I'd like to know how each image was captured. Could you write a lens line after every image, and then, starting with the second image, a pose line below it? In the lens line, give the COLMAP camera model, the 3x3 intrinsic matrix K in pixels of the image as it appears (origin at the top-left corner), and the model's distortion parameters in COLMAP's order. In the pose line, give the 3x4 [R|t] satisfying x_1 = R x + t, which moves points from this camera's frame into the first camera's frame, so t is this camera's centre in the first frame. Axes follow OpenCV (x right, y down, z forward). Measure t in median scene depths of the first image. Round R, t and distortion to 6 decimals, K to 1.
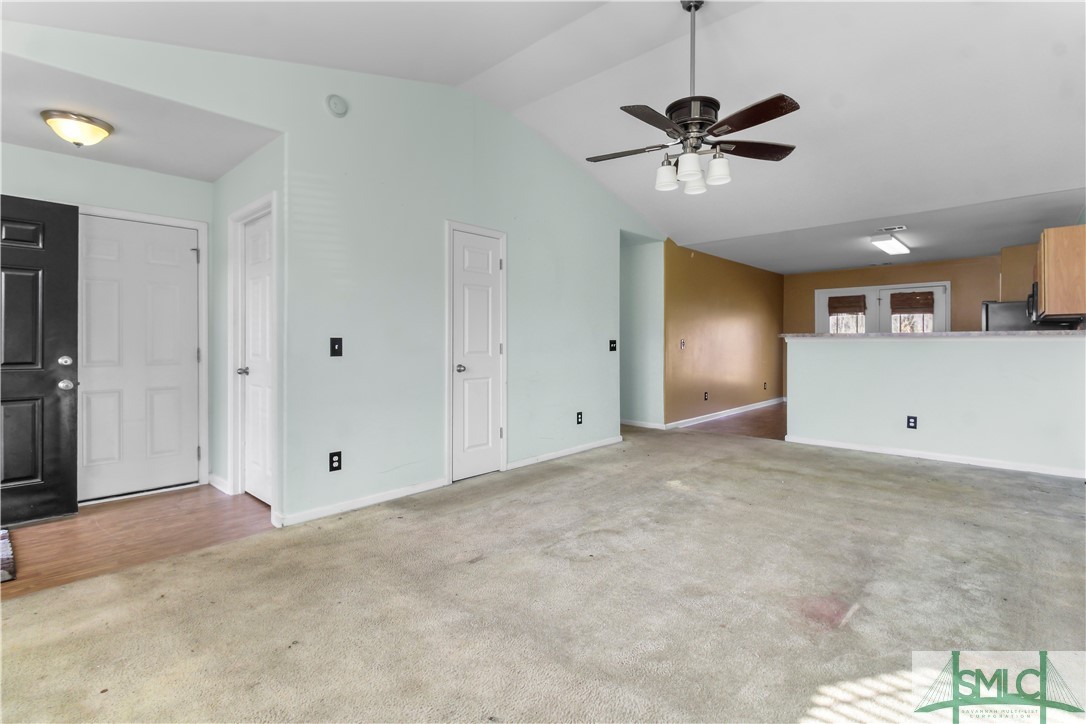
lens RADIAL K [[508.9, 0, 544.1], [0, 508.9, 344.9], [0, 0, 1]] dist [0.016827, -0.013900]
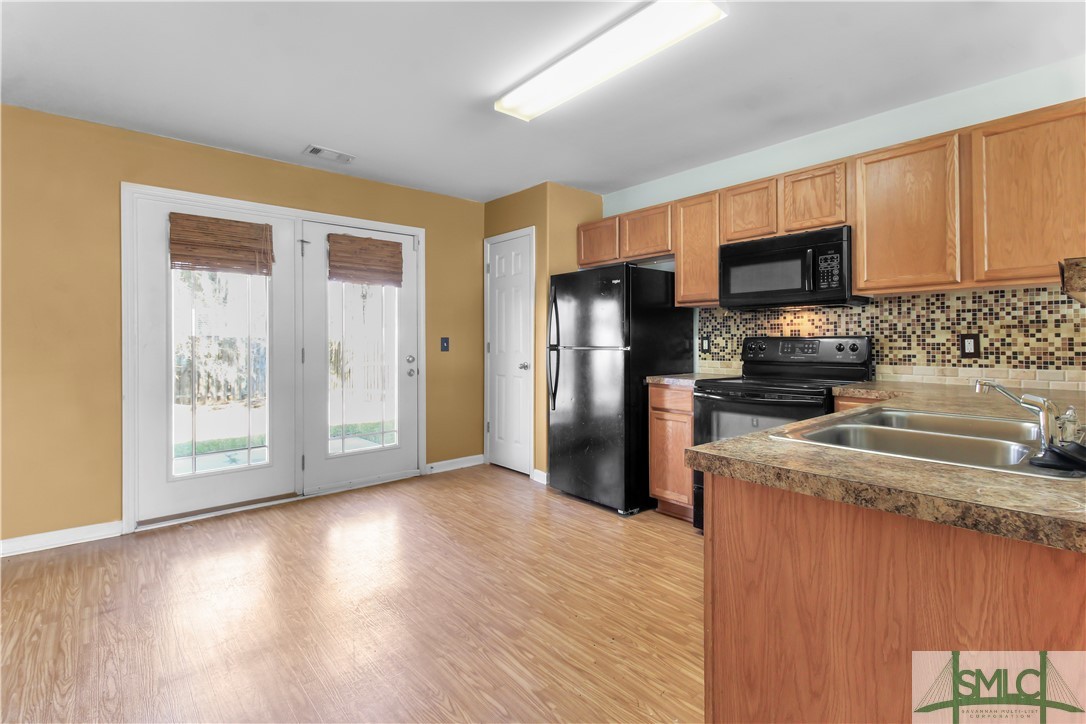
lens RADIAL K [[508.9, 0, 548.2], [0, 508.9, 337.3], [0, 0, 1]] dist [0.016827, -0.013900]
pose [[0.087581, 0.007942, 0.996126, 0.552371], [0.010438, 0.999906, -0.008890, -0.007581], [-0.996103, 0.011176, 0.087489, 1.688095]]
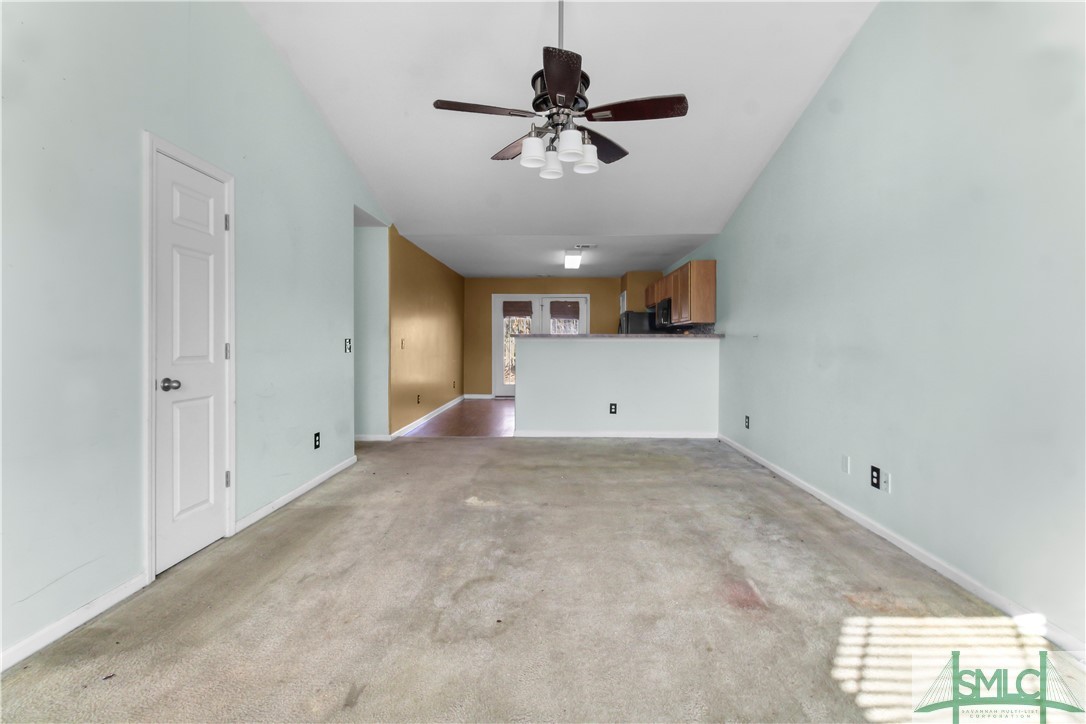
lens RADIAL K [[508.9, 0, 548.9], [0, 508.9, 346.9], [0, 0, 1]] dist [0.016827, -0.013900]
pose [[0.741371, -0.004141, 0.671082, -0.259015], [0.000948, 0.999986, 0.005124, -0.000685], [-0.671095, -0.003163, 0.741365, 0.274815]]
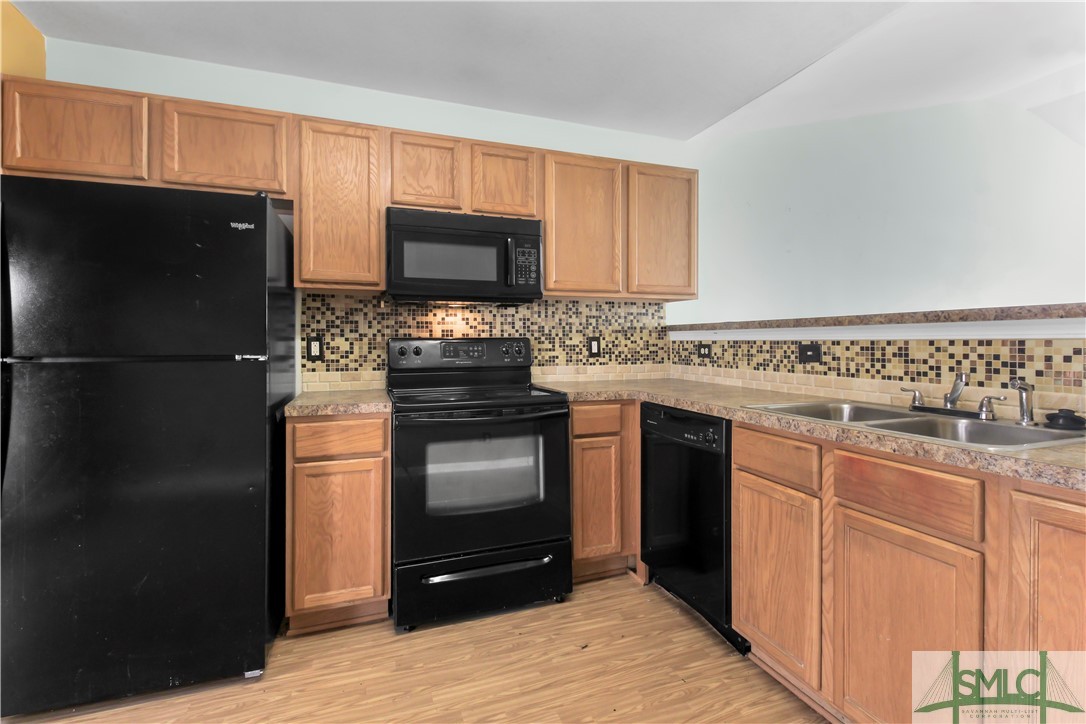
lens RADIAL K [[508.9, 0, 558.9], [0, 508.9, 340.8], [0, 0, 1]] dist [0.016827, -0.013900]
pose [[-0.906649, 0.008132, 0.421808, 1.029479], [0.008520, 0.999963, -0.000964, -0.005566], [-0.421800, 0.002720, -0.906685, 1.954249]]
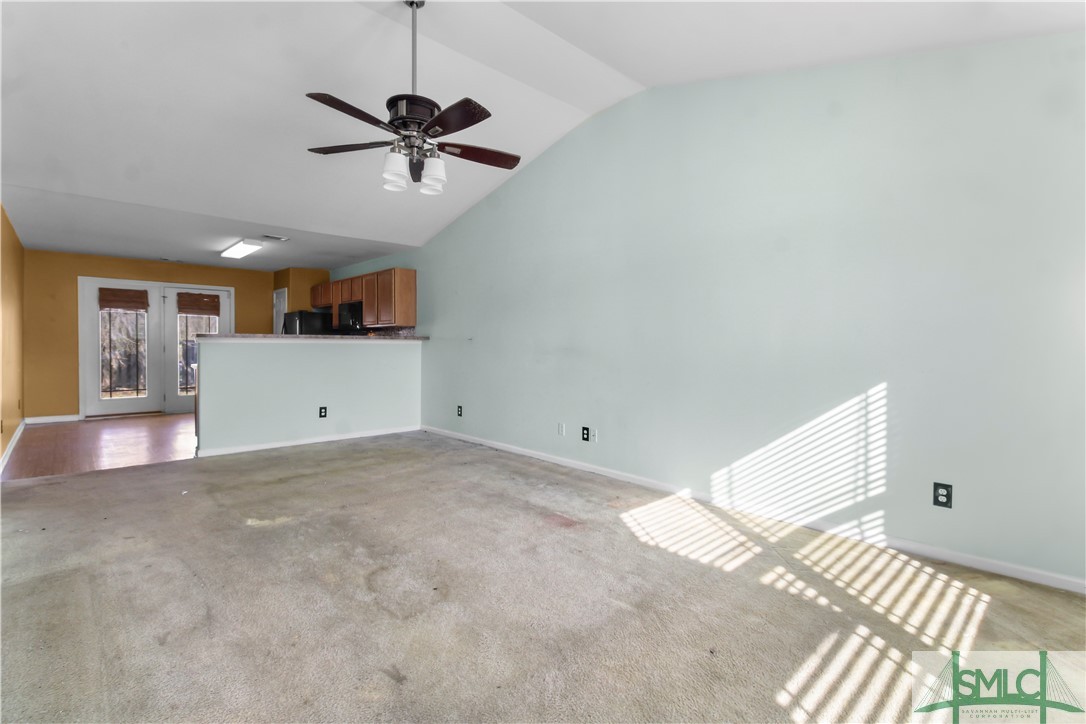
lens RADIAL K [[508.9, 0, 553.3], [0, 508.9, 352.5], [0, 0, 1]] dist [0.016827, -0.013900]
pose [[0.050072, -0.014918, 0.998634, -0.544050], [0.000614, 0.999889, 0.014906, -0.002522], [-0.998745, -0.000133, 0.050076, 0.539009]]
